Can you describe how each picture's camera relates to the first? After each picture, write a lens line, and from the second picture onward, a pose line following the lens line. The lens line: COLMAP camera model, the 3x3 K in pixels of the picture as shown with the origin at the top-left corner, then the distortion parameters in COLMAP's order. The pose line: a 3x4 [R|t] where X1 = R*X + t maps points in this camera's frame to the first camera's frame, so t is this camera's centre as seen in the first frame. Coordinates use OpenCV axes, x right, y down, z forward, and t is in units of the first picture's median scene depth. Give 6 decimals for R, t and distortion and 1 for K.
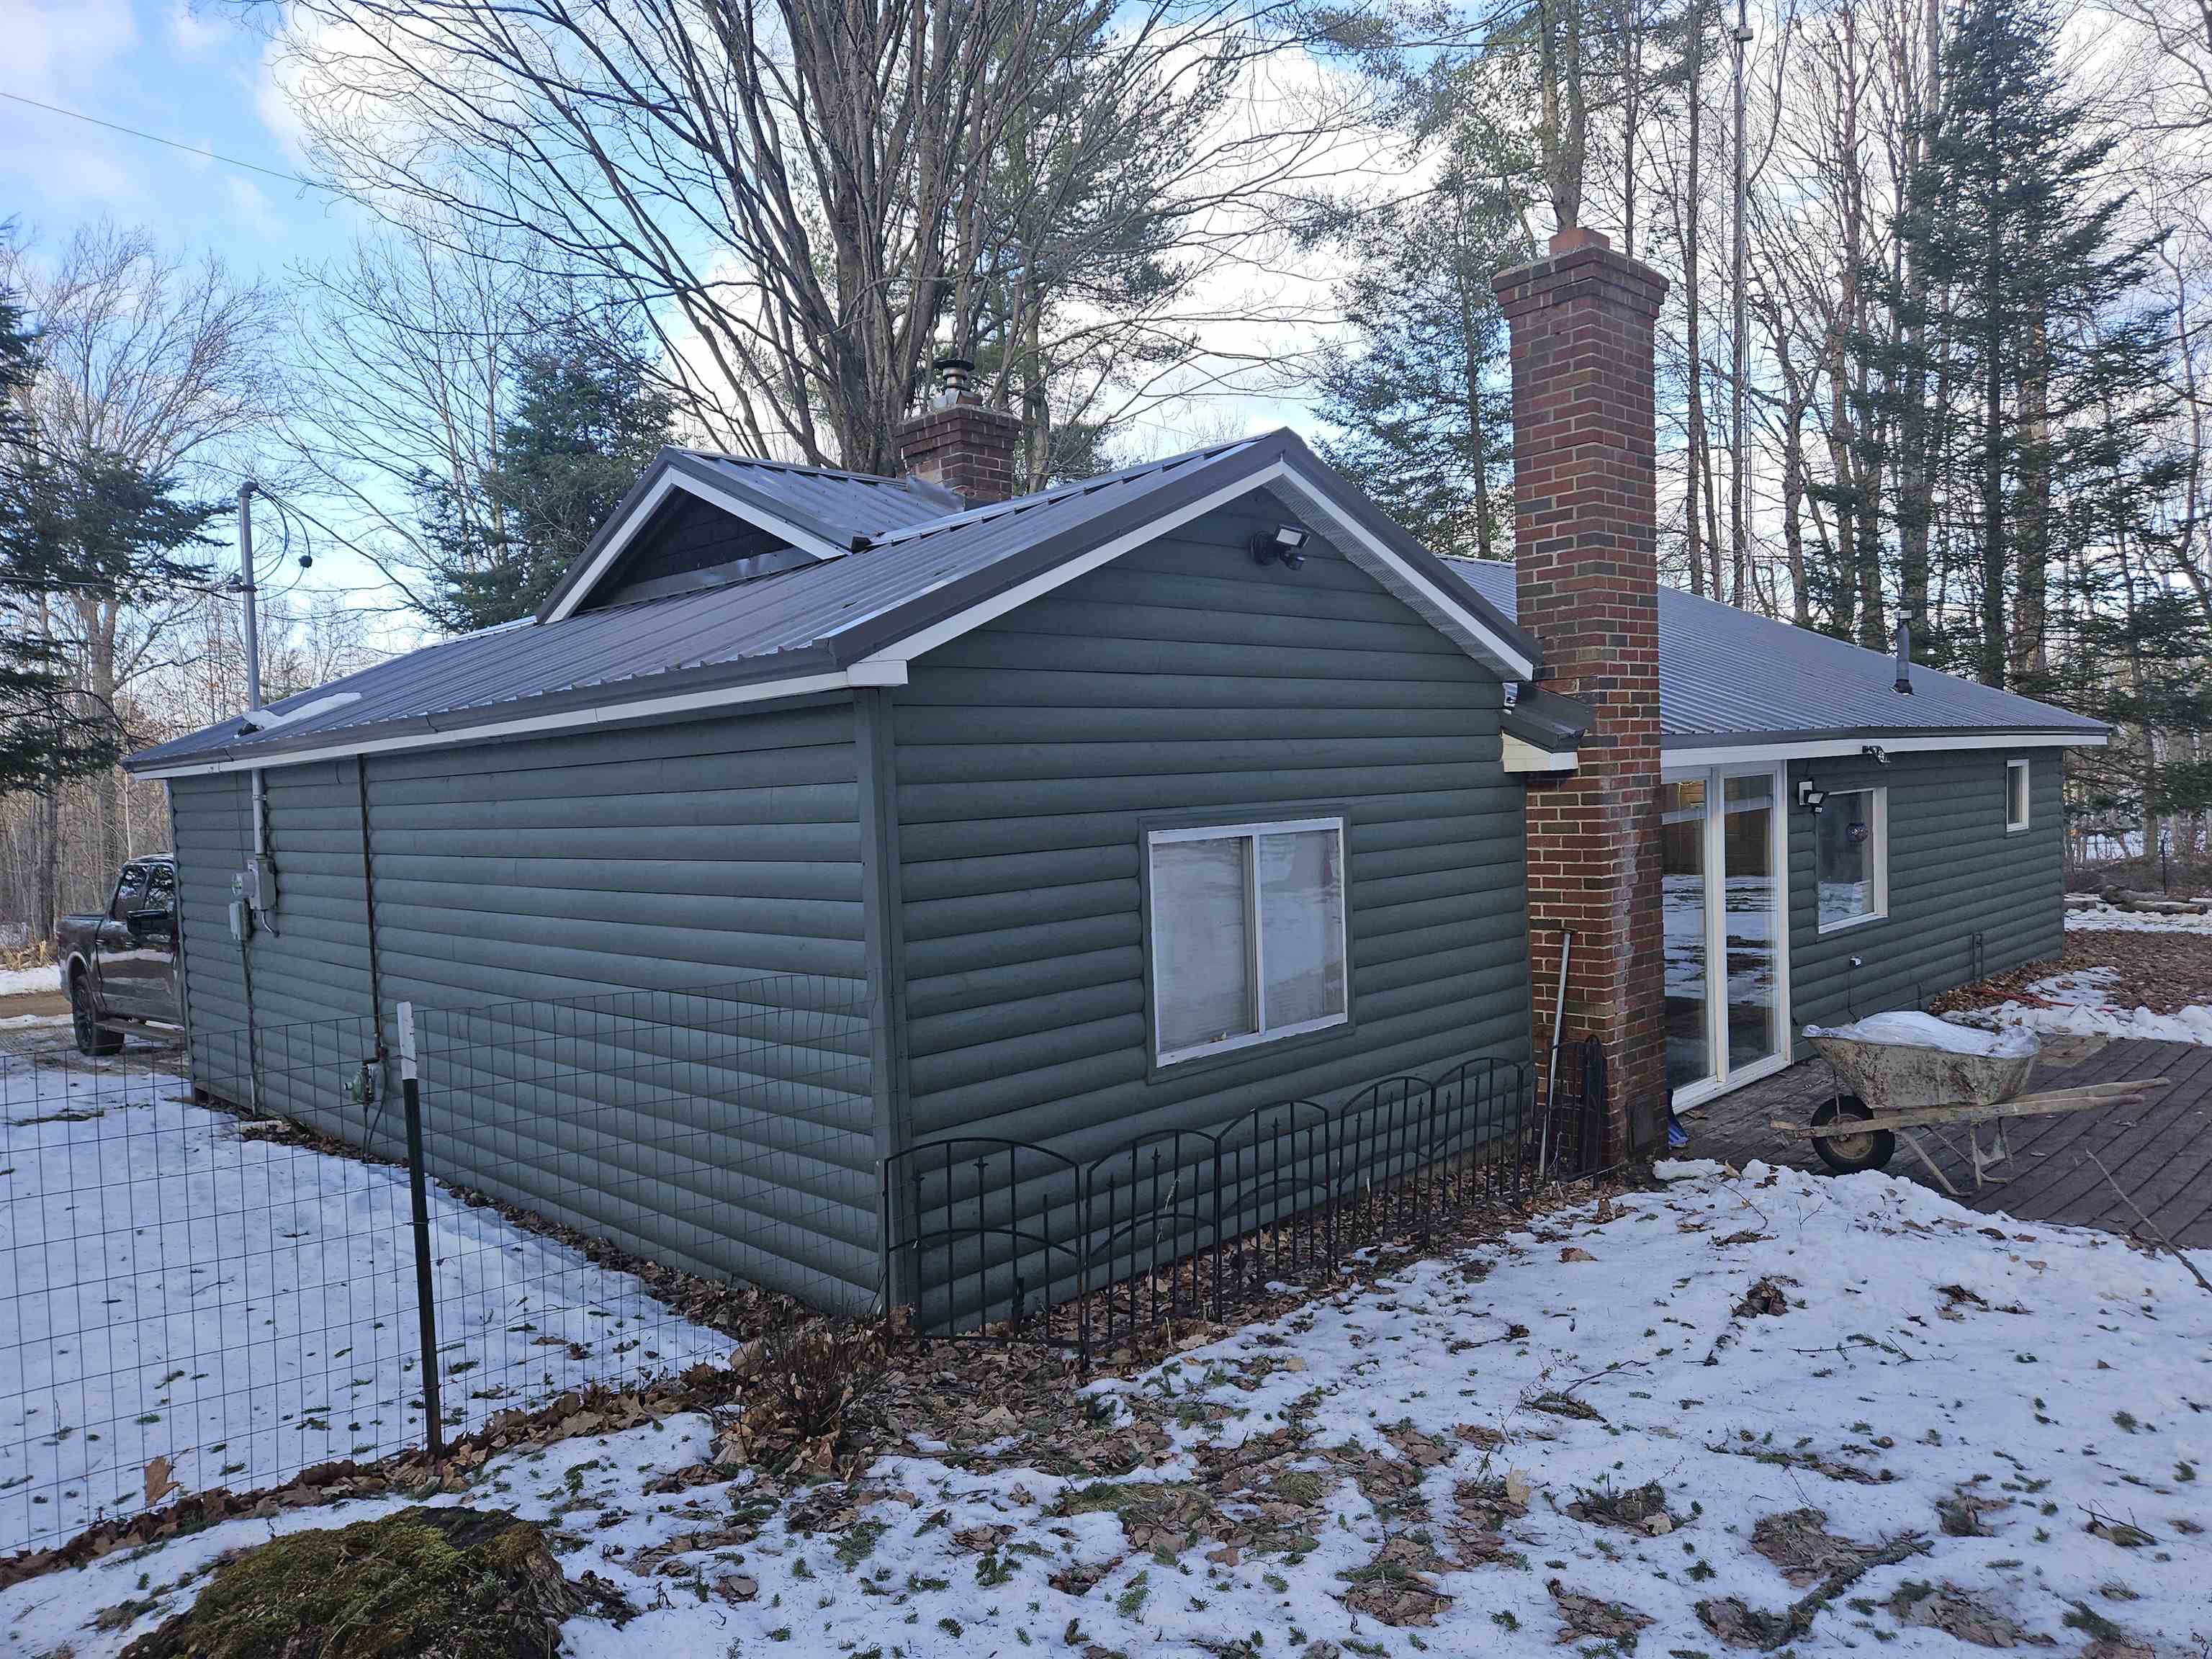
lens RADIAL K [[1457.7, 0, 1103.8], [0, 1457.7, 836.8], [0, 0, 1]] dist [0.090865, -0.061681]
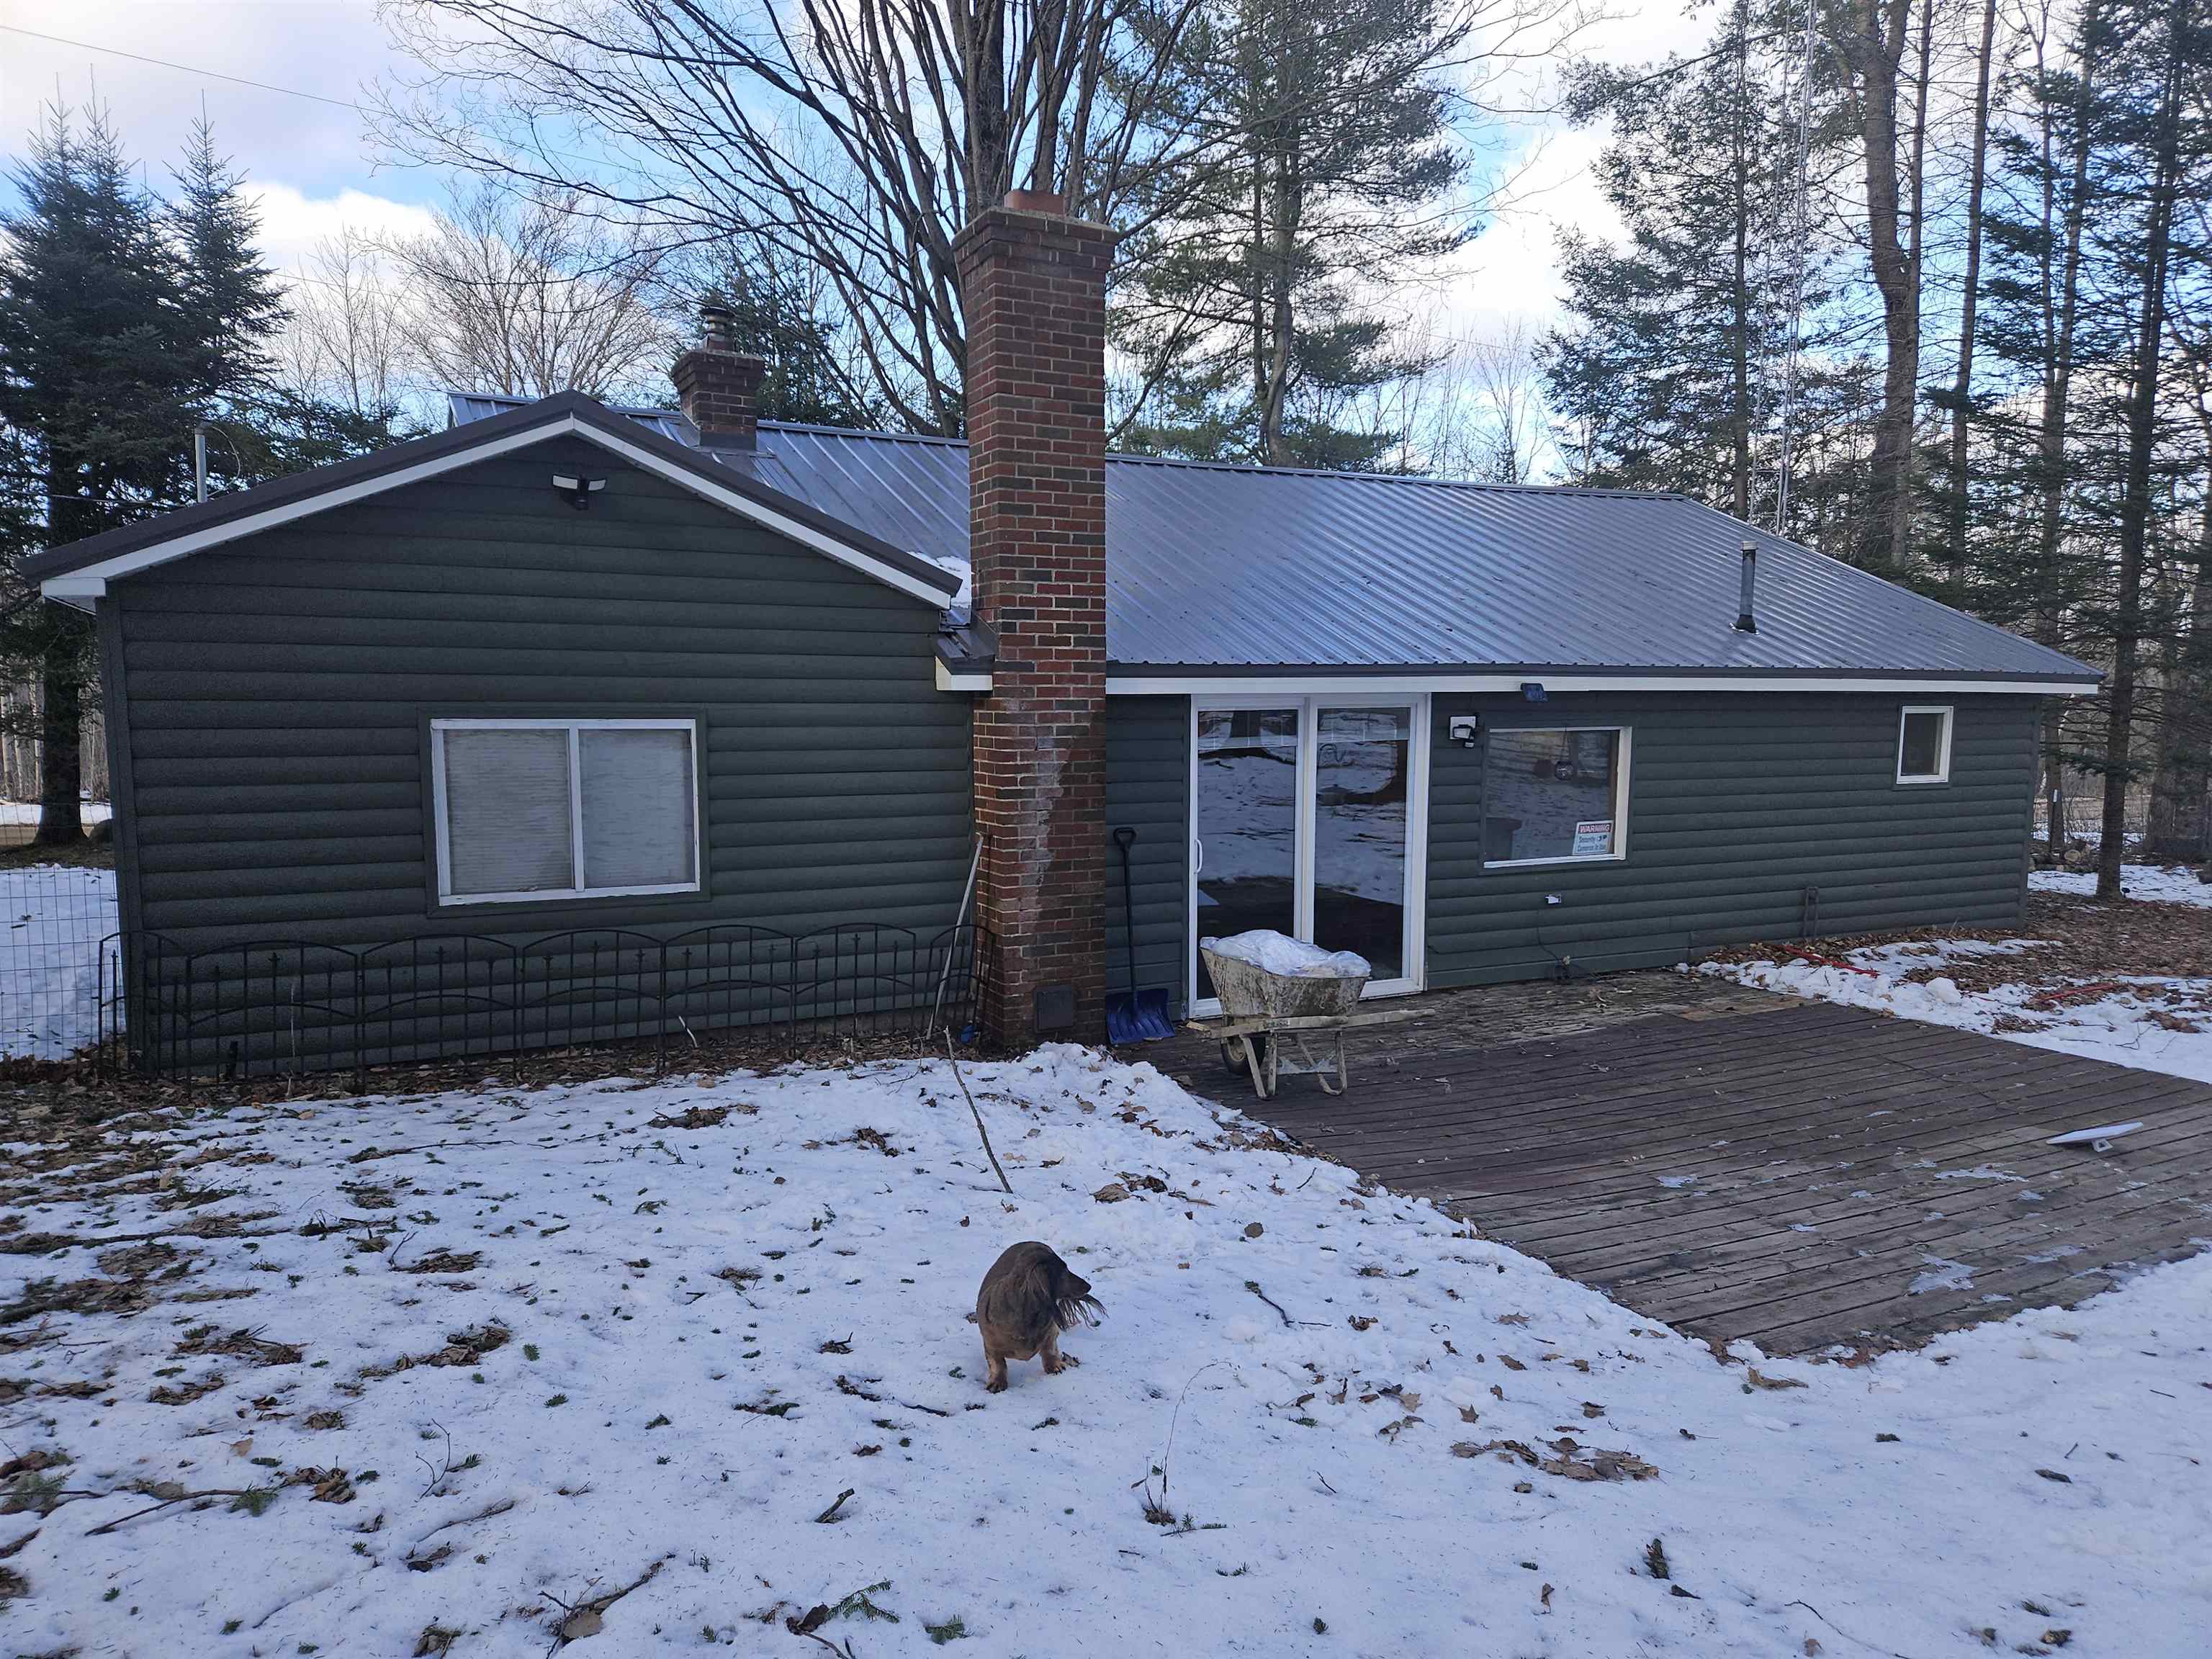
lens RADIAL K [[1457.7, 0, 1103.8], [0, 1457.7, 836.8], [0, 0, 1]] dist [0.090865, -0.061681]
pose [[0.952469, 0.074375, -0.295418, 0.838212], [-0.054538, 0.995703, 0.074840, -0.026037], [0.299715, -0.055172, 0.952432, -0.045250]]
